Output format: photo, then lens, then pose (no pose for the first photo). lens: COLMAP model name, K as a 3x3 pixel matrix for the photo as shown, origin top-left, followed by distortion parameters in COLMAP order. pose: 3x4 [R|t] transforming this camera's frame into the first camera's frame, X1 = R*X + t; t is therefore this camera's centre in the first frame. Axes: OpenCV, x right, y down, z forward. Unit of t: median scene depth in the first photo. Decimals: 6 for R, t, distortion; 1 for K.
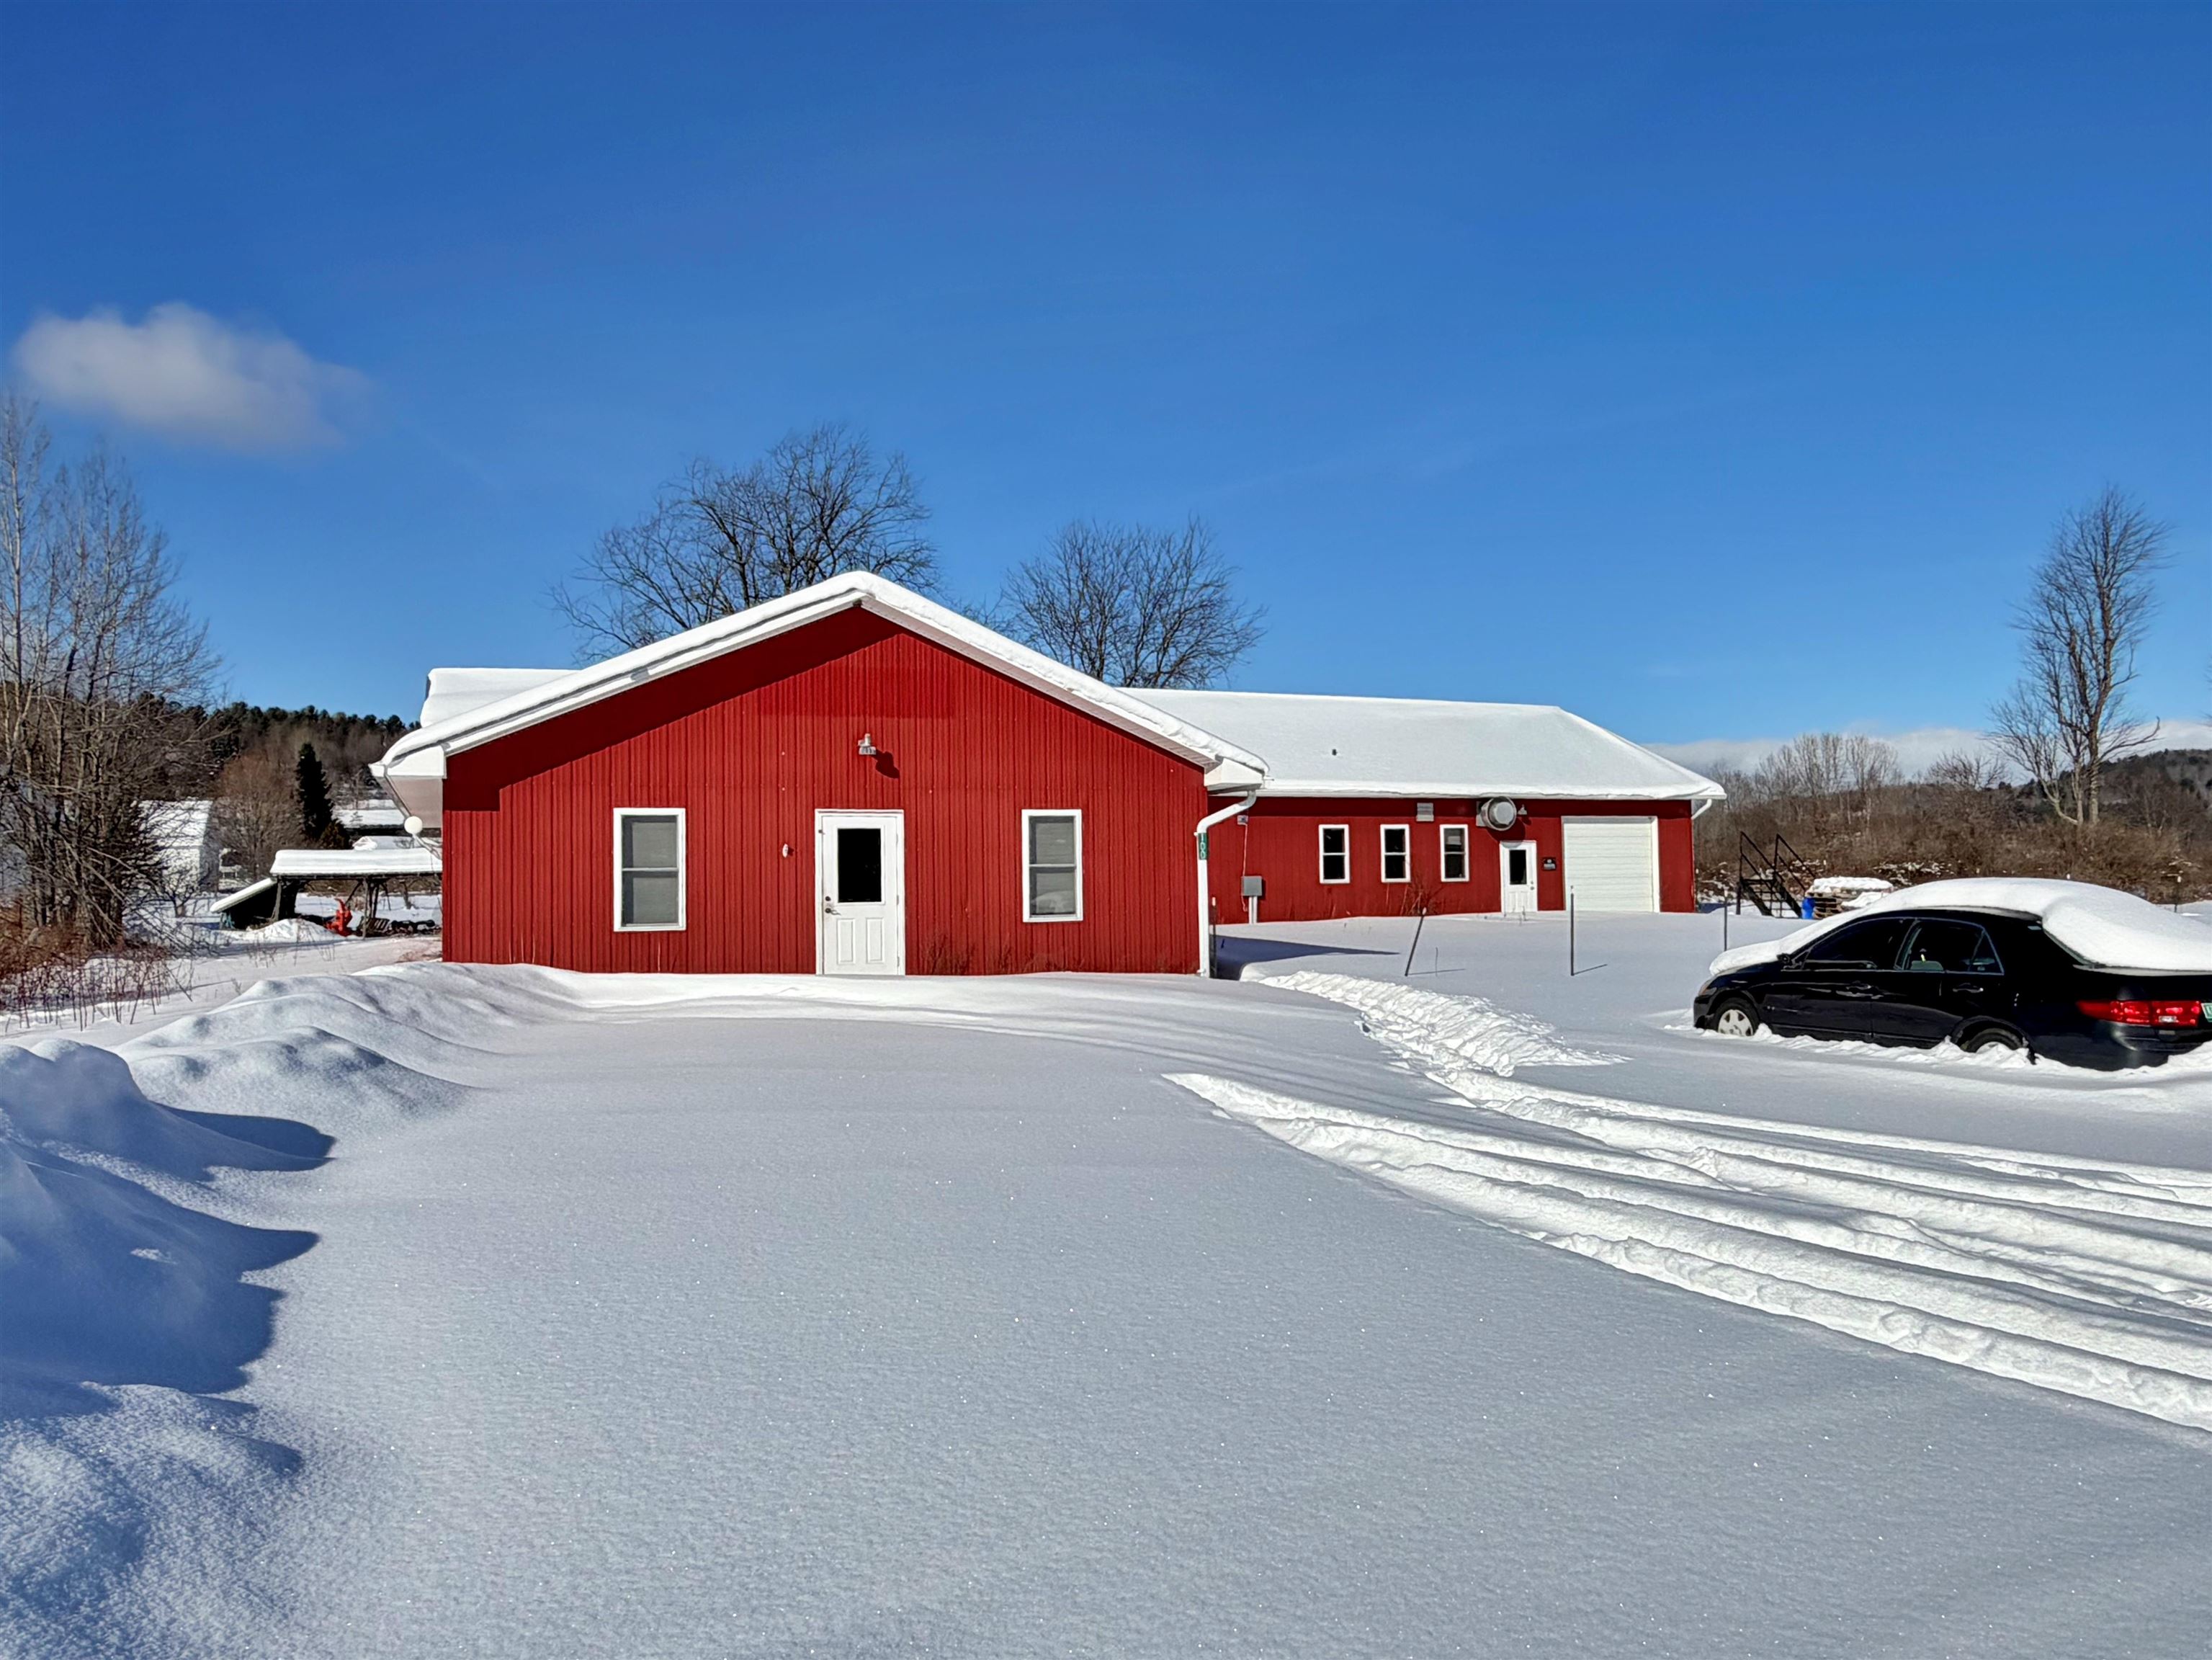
lens RADIAL K [[1572.8, 0, 1106.0], [0, 1572.8, 830.0], [0, 0, 1]] dist [0.000161, 0.314293]
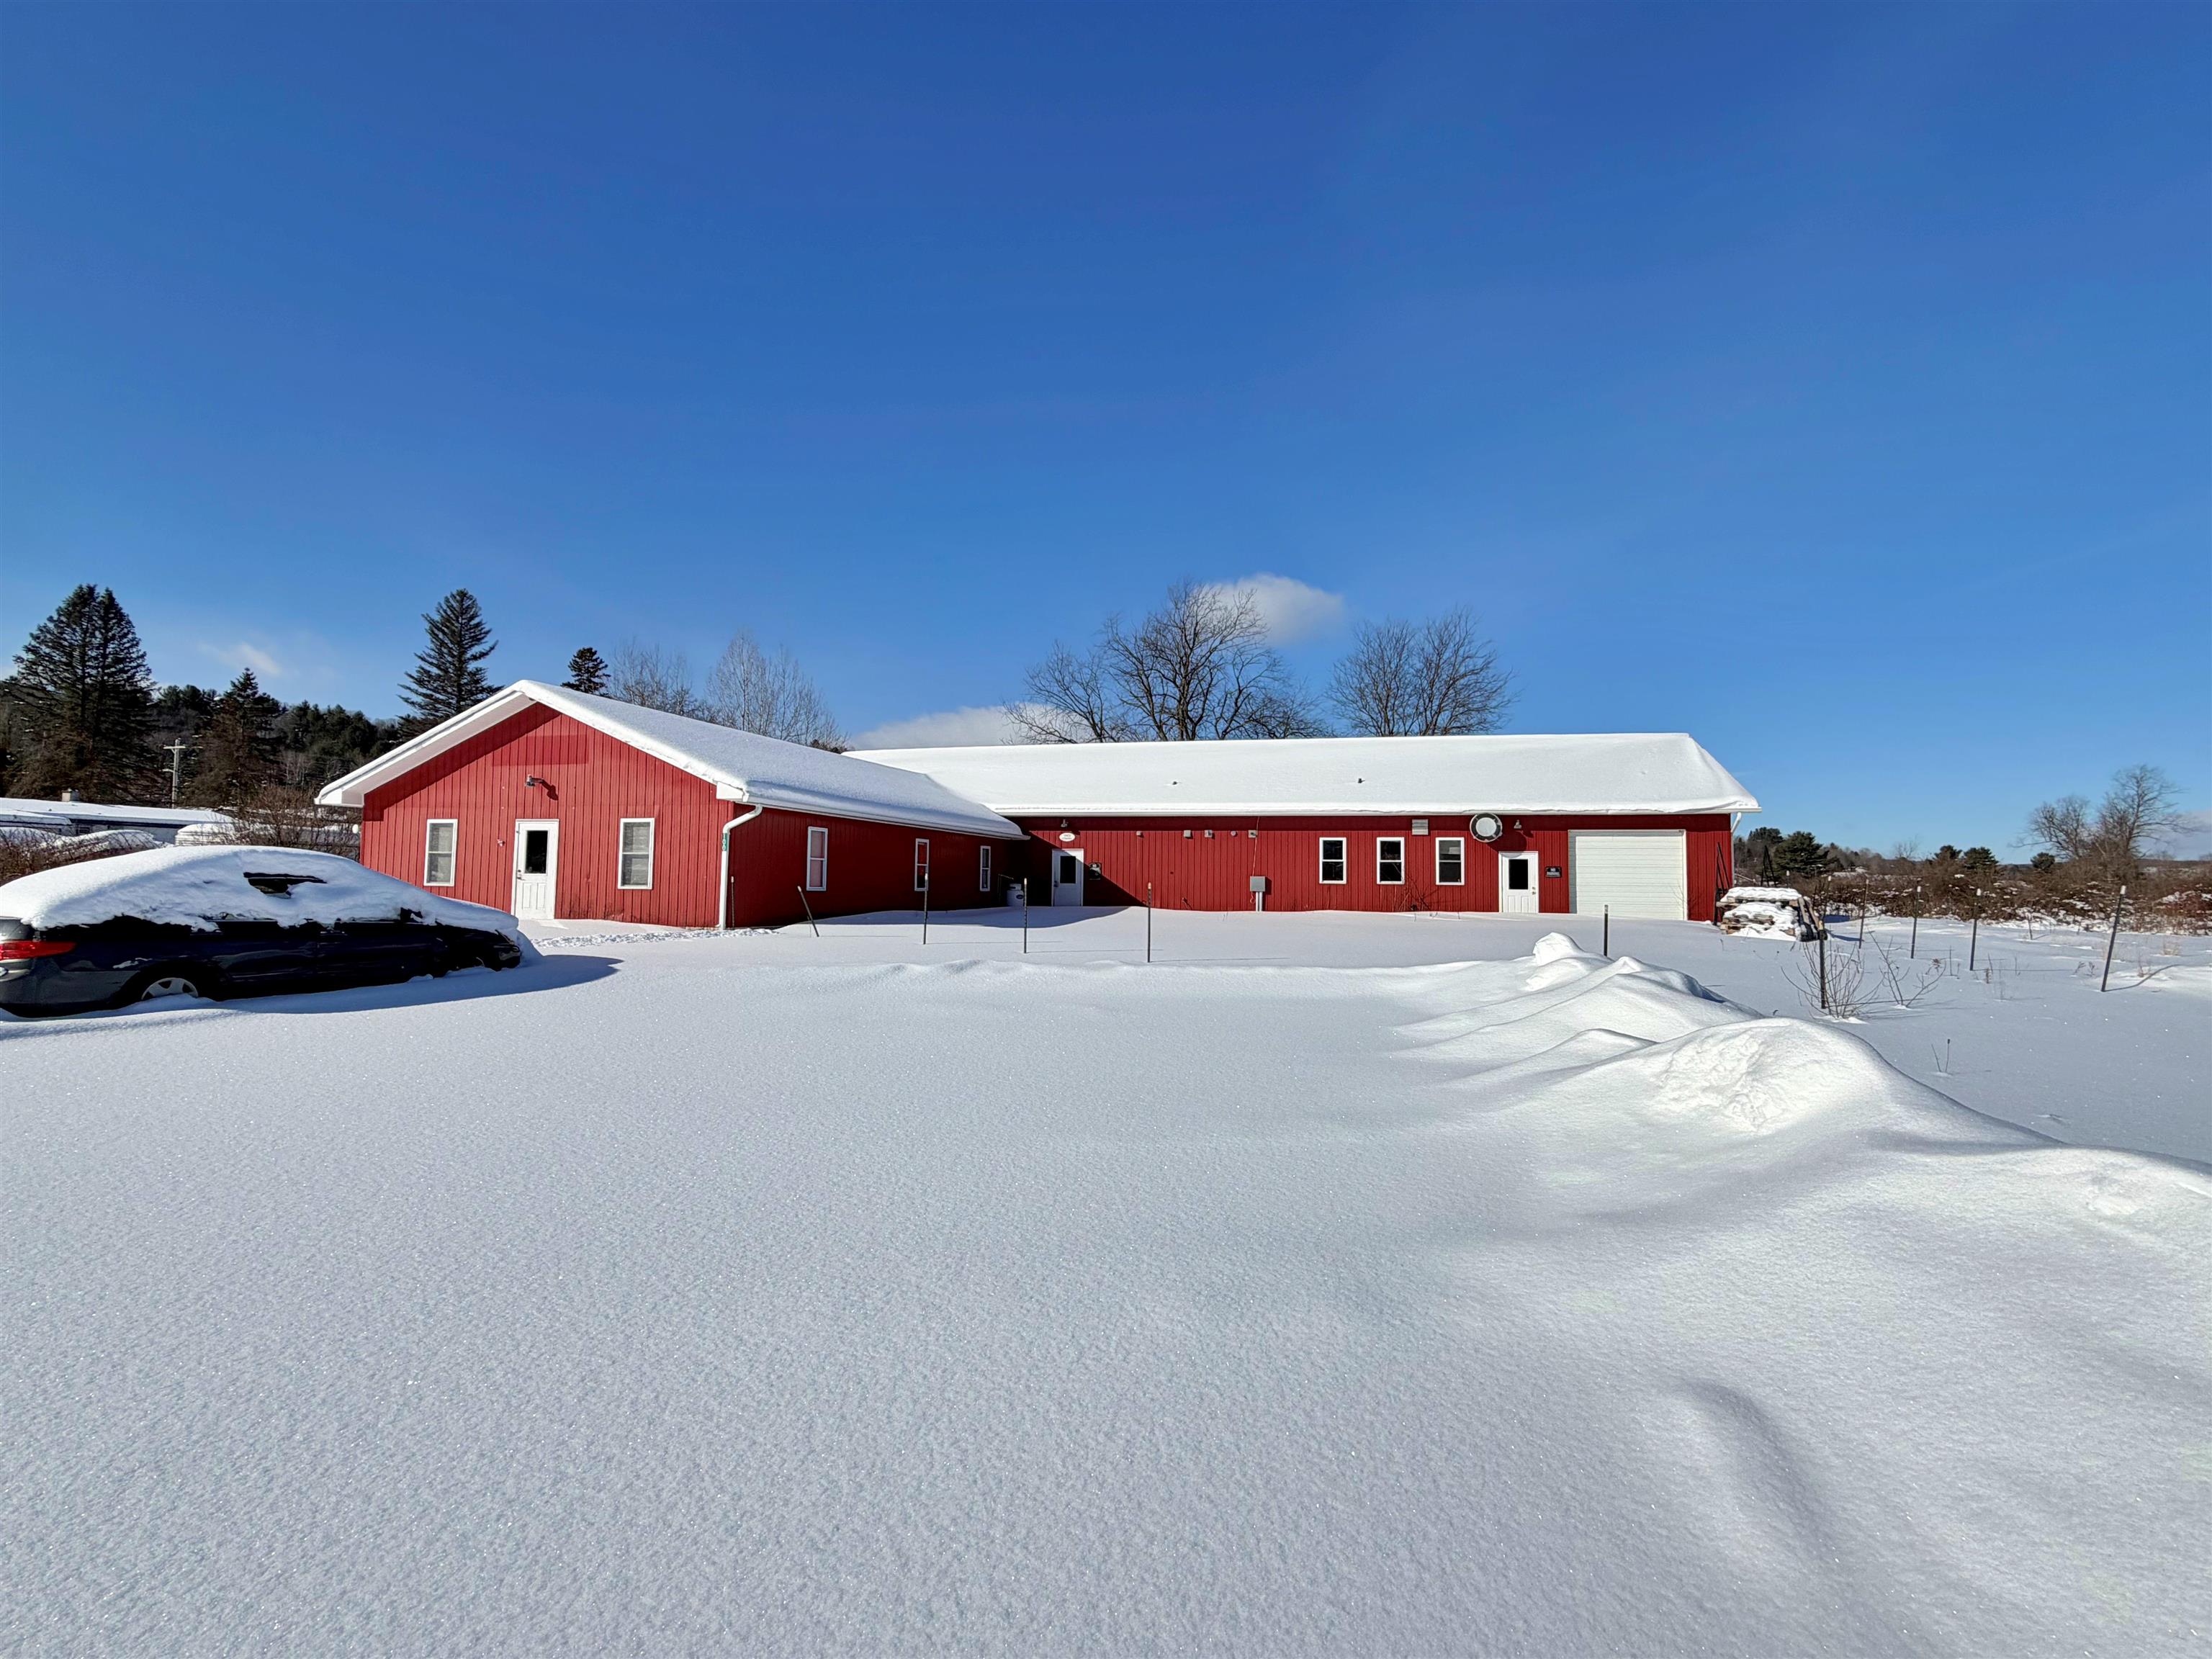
lens RADIAL K [[1026.9, 0, 1119.9], [0, 1026.9, 829.6], [0, 0, 1]] dist [0.001637, -0.000002]
pose [[0.805697, -0.007161, -0.592285, 0.504411], [-0.006240, 0.999769, -0.020576, 0.008666], [0.592295, 0.020275, 0.805466, 0.238826]]
